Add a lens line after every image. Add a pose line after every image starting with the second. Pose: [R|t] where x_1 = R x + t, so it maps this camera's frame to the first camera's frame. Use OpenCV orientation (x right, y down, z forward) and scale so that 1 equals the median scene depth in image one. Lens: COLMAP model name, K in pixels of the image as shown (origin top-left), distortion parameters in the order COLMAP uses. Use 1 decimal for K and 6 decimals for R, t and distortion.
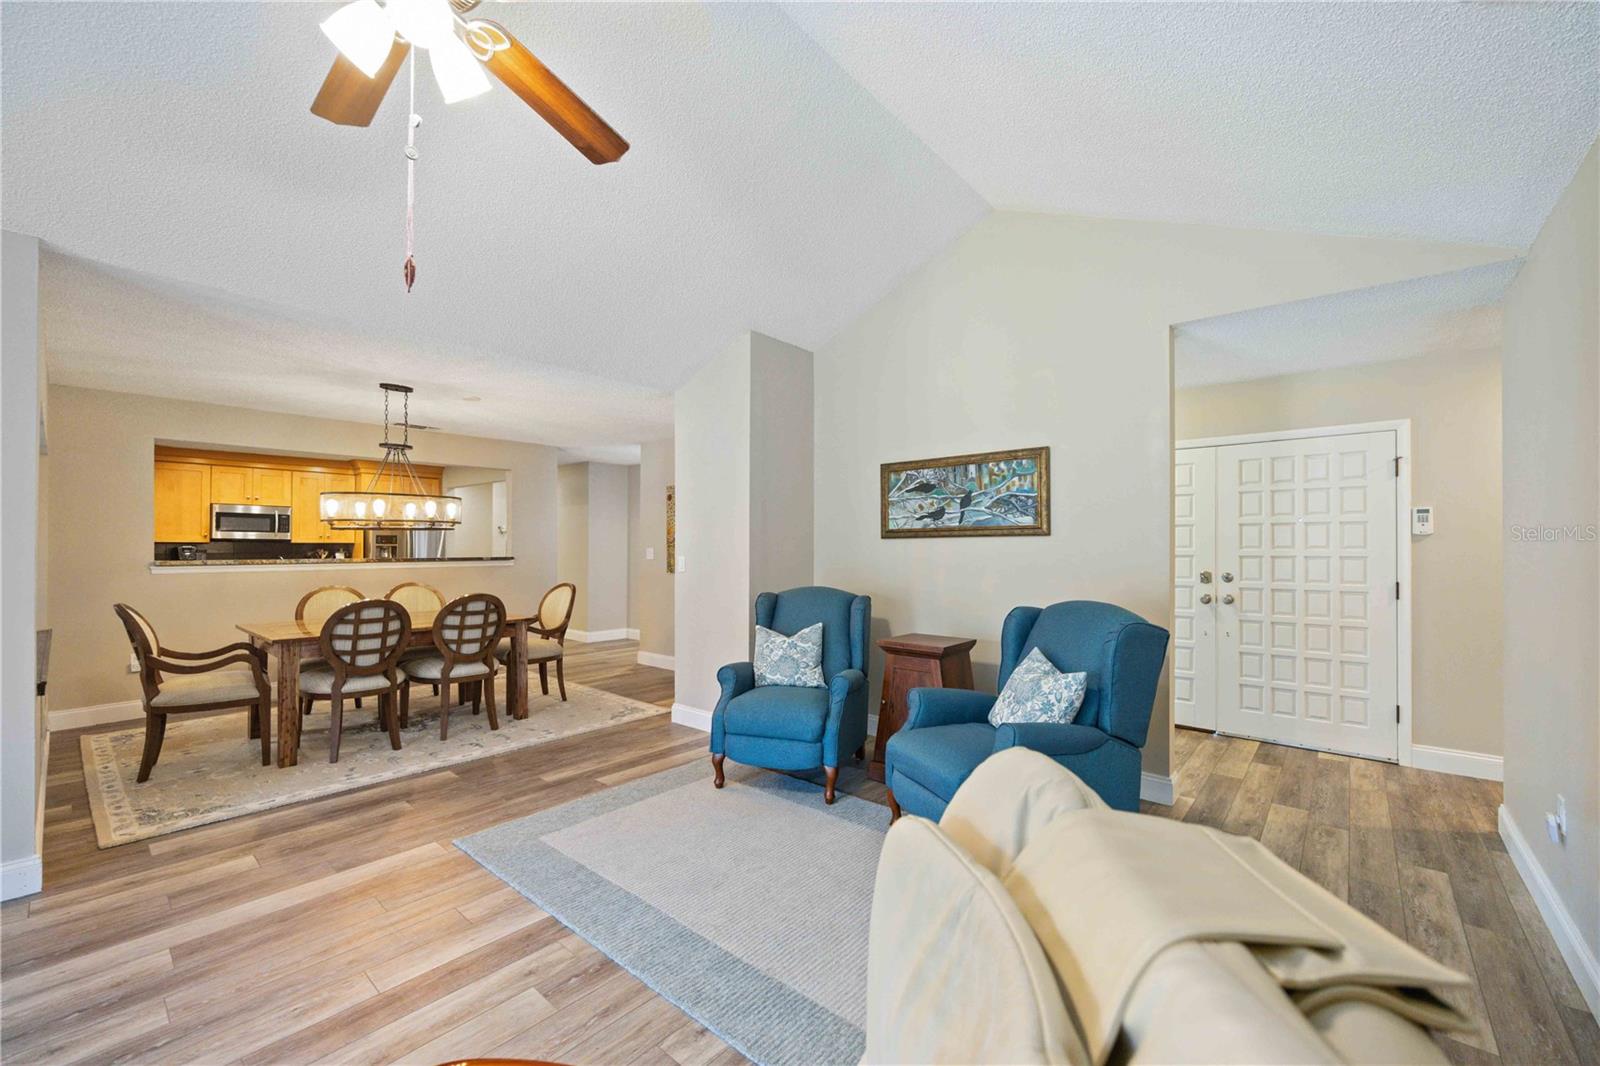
lens RADIAL K [[636.5, 0, 796.3], [0, 636.5, 537.3], [0, 0, 1]] dist [-0.003403, -0.000197]
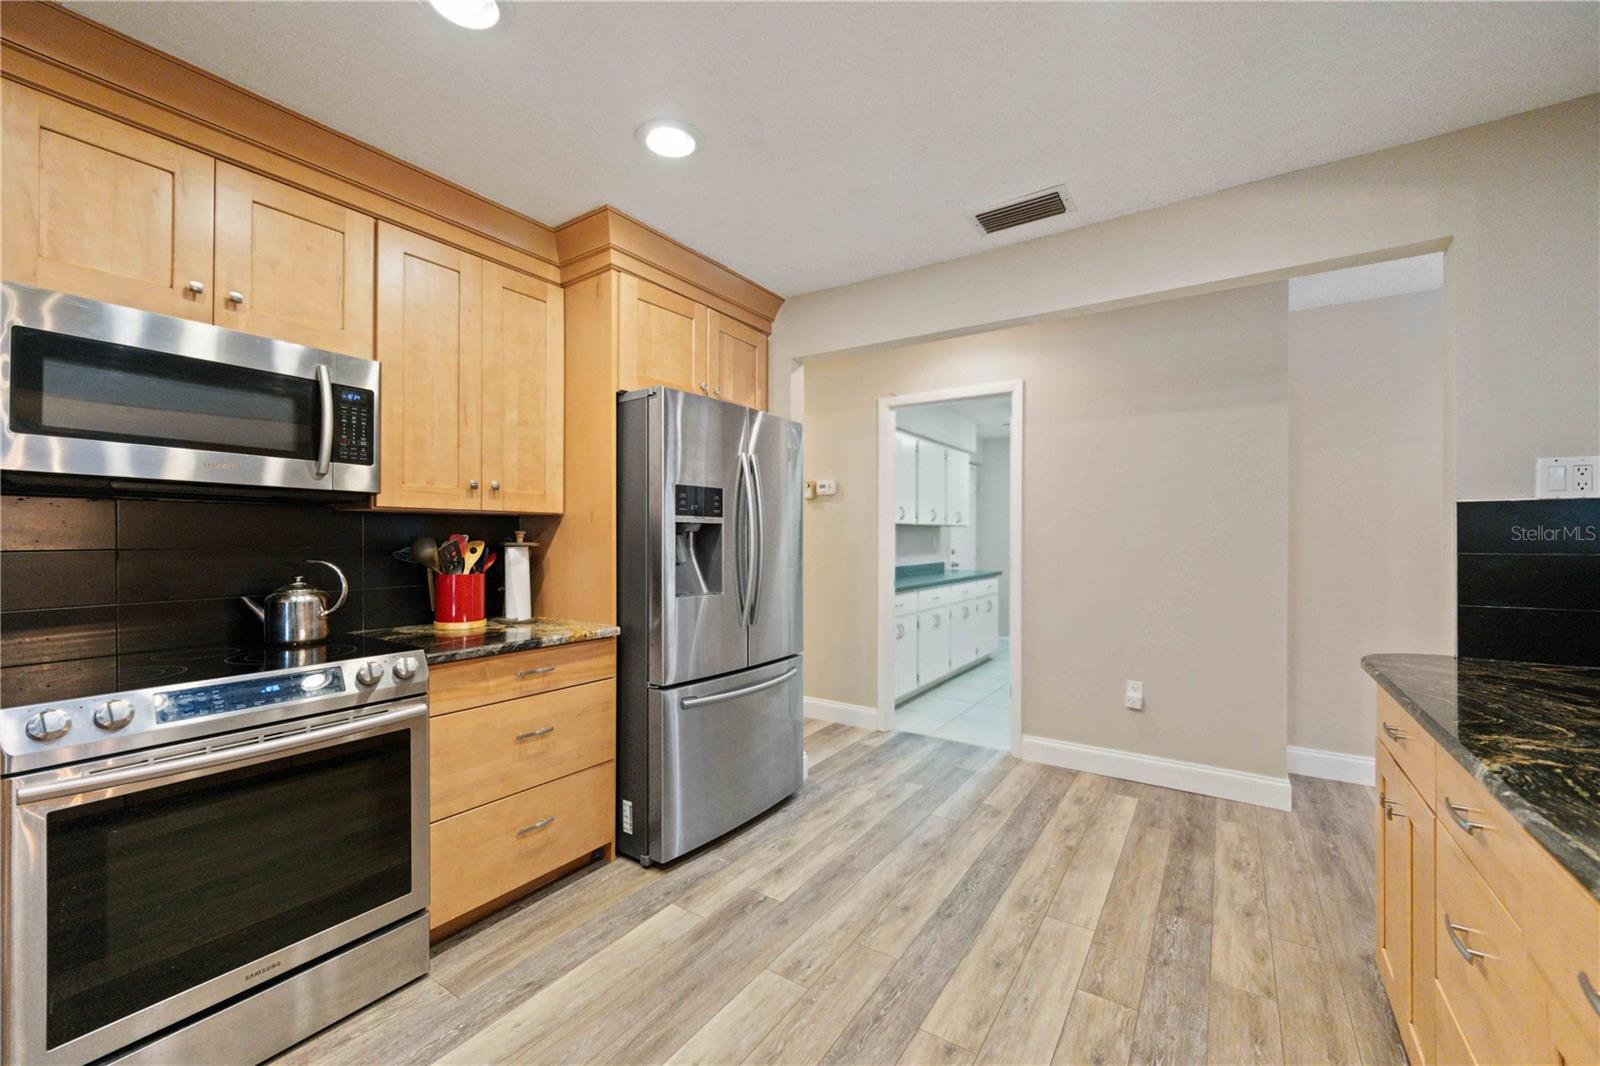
lens RADIAL K [[636.5, 0, 796.3], [0, 636.5, 537.3], [0, 0, 1]] dist [-0.003403, -0.000197]
pose [[0.993791, 0.001394, 0.111252, -1.297082], [-0.002952, 0.999900, 0.013837, 0.032992], [-0.111221, -0.014079, 0.993696, 1.441256]]
